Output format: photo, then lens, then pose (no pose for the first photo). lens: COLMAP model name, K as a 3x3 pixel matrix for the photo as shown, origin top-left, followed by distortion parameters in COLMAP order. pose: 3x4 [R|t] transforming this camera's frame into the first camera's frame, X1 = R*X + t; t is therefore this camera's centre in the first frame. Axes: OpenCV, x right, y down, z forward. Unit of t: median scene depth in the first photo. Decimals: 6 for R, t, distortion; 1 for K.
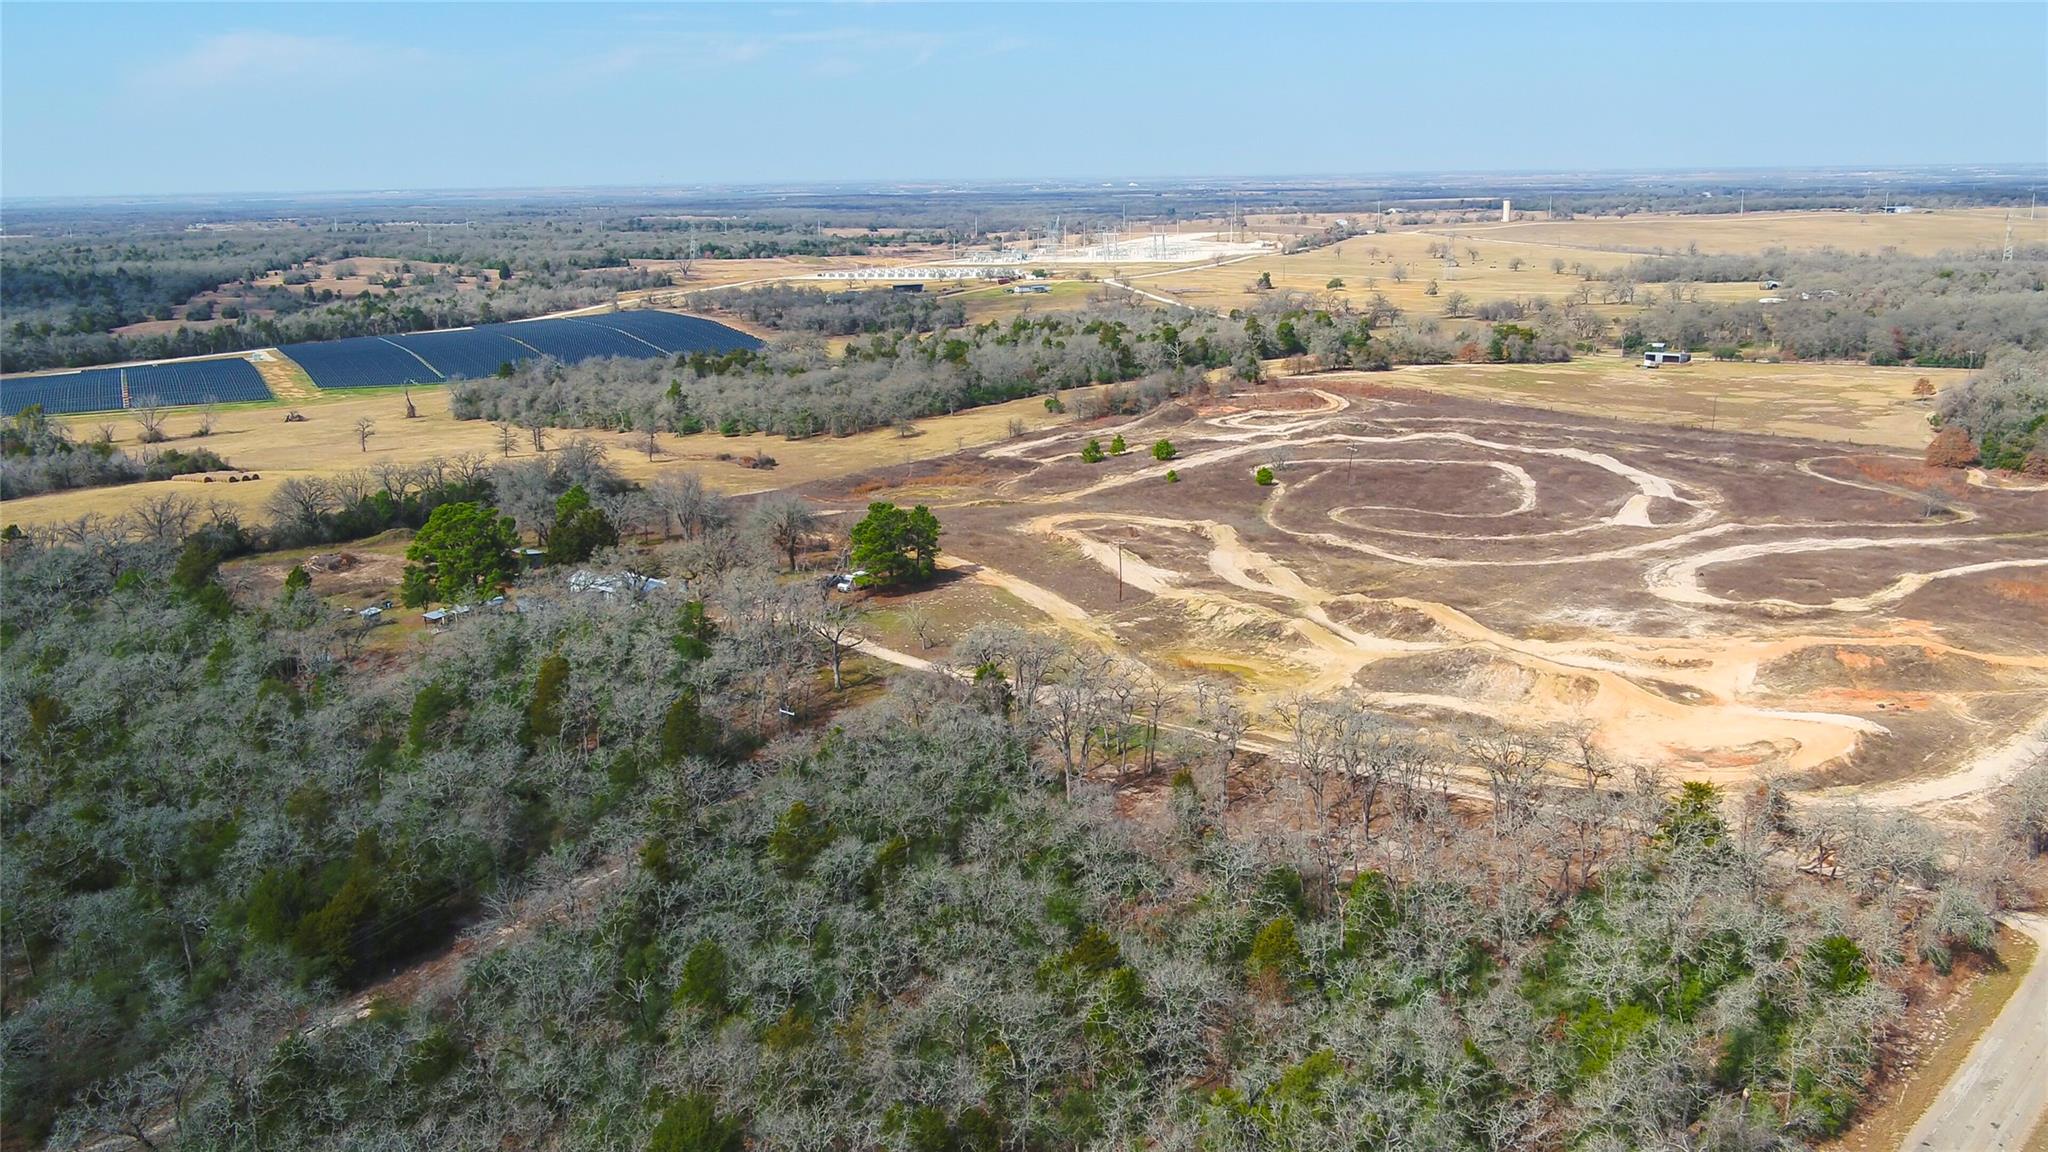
lens RADIAL K [[1780.4, 0, 1023.1], [0, 1780.4, 576.5], [0, 0, 1]] dist [0.007536, -0.009710]
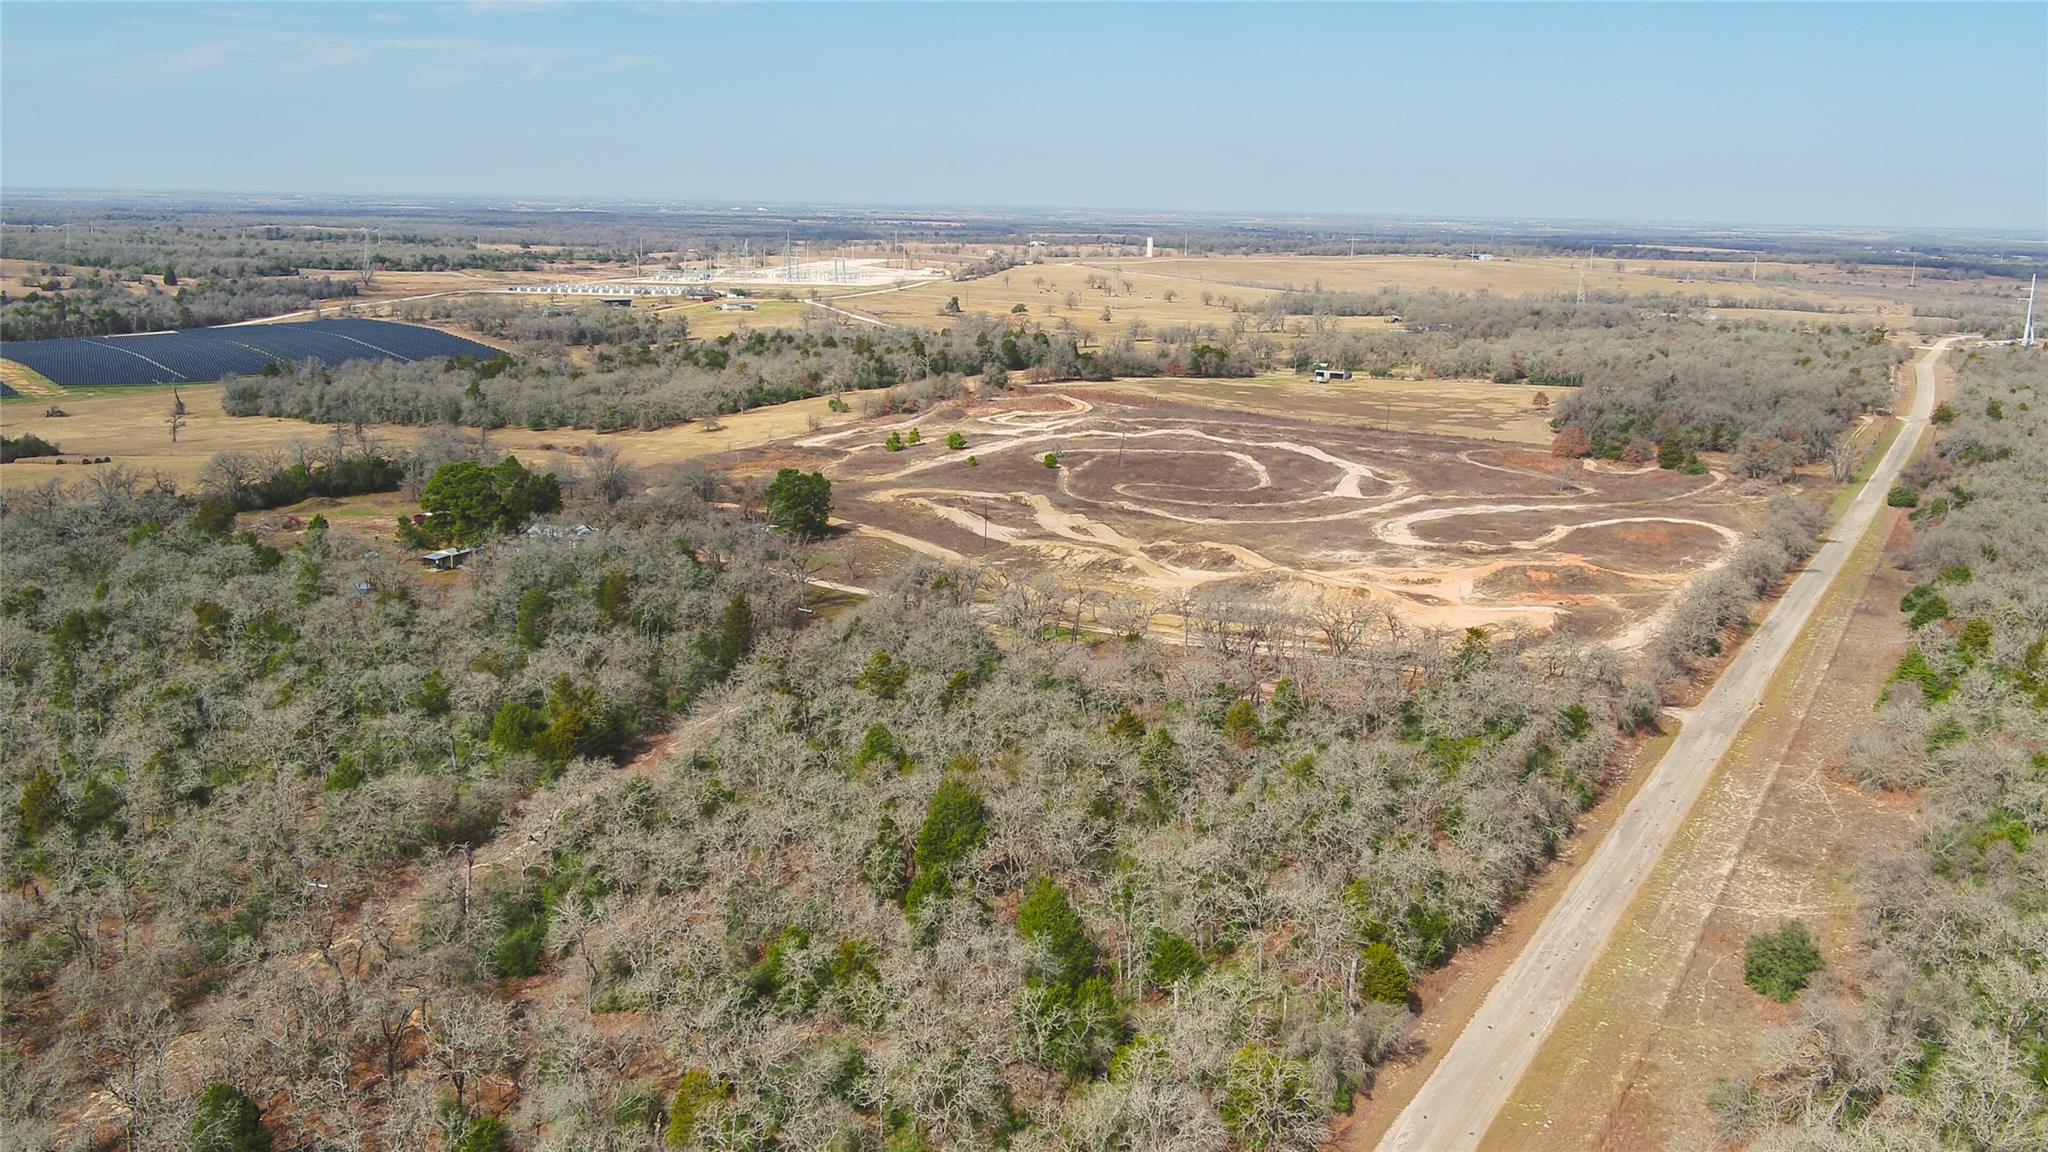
lens RADIAL K [[1780.4, 0, 1025.7], [0, 1780.4, 576.0], [0, 0, 1]] dist [0.007536, -0.009710]
pose [[0.977966, -0.007641, 0.208622, -0.100715], [0.010761, 0.999847, -0.013825, 0.028973], [-0.208485, 0.015765, 0.977899, -0.130031]]
